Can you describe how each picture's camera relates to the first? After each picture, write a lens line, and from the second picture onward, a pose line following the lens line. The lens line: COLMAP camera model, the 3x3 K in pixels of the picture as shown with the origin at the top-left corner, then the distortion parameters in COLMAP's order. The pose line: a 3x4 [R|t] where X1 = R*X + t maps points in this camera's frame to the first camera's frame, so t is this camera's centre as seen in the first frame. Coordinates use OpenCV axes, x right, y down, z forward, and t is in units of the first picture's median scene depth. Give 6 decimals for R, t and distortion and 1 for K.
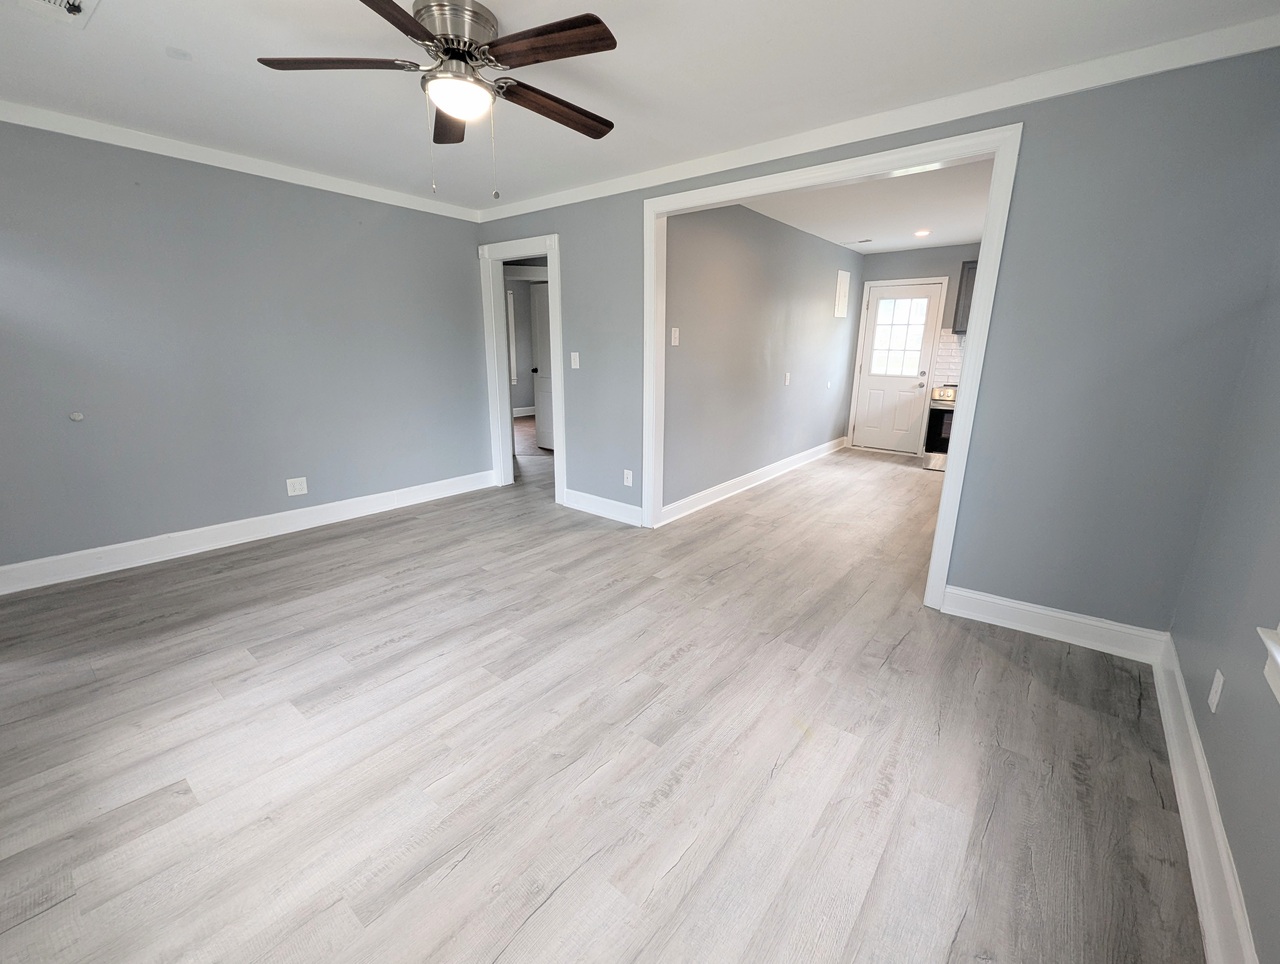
lens RADIAL K [[533.7, 0, 645.2], [0, 533.7, 481.4], [0, 0, 1]] dist [-0.000543, -0.000043]
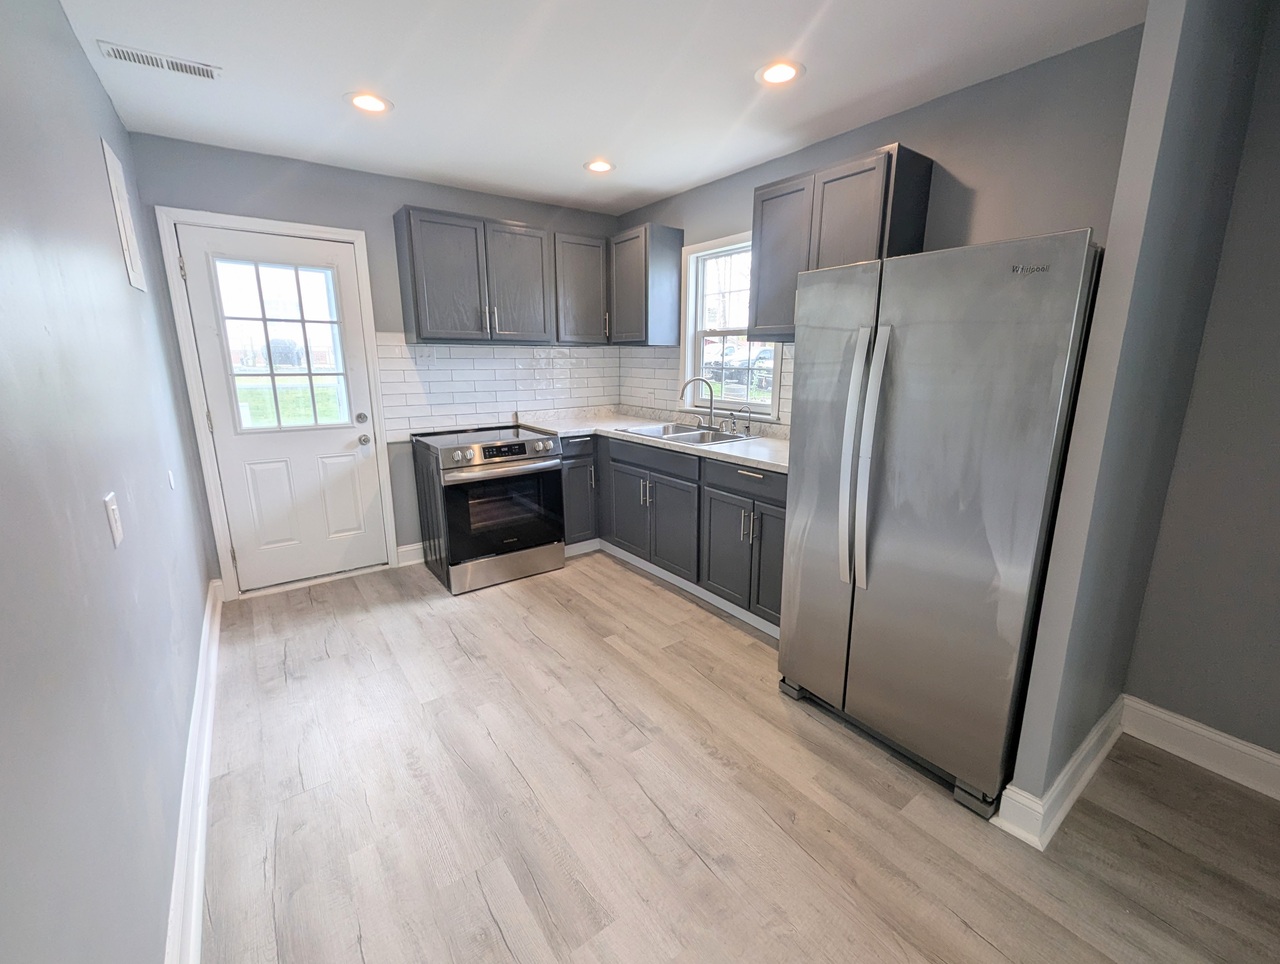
lens RADIAL K [[533.7, 0, 645.2], [0, 533.7, 481.4], [0, 0, 1]] dist [-0.000543, -0.000043]
pose [[0.256400, -0.226664, 0.939618, 0.205239], [0.245019, 0.955605, 0.163660, -0.361997], [-0.935000, 0.188262, 0.300554, 1.348815]]
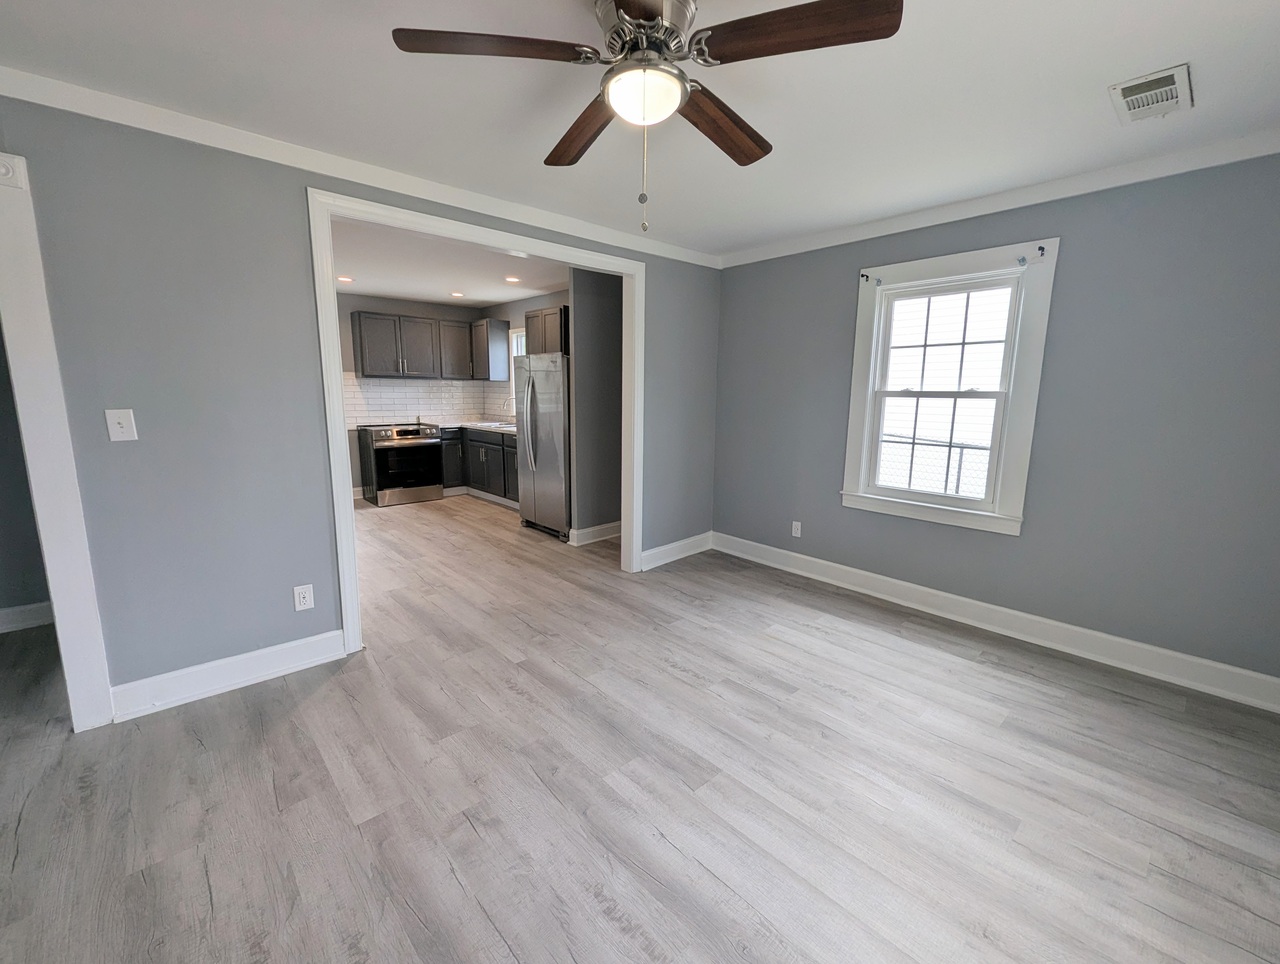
lens RADIAL K [[533.7, 0, 645.2], [0, 533.7, 481.4], [0, 0, 1]] dist [-0.000543, -0.000043]
pose [[0.154198, -0.173032, 0.972771, -0.812213], [0.235827, 0.962536, 0.133830, -0.185305], [-0.959483, 0.208770, 0.189227, 0.647059]]
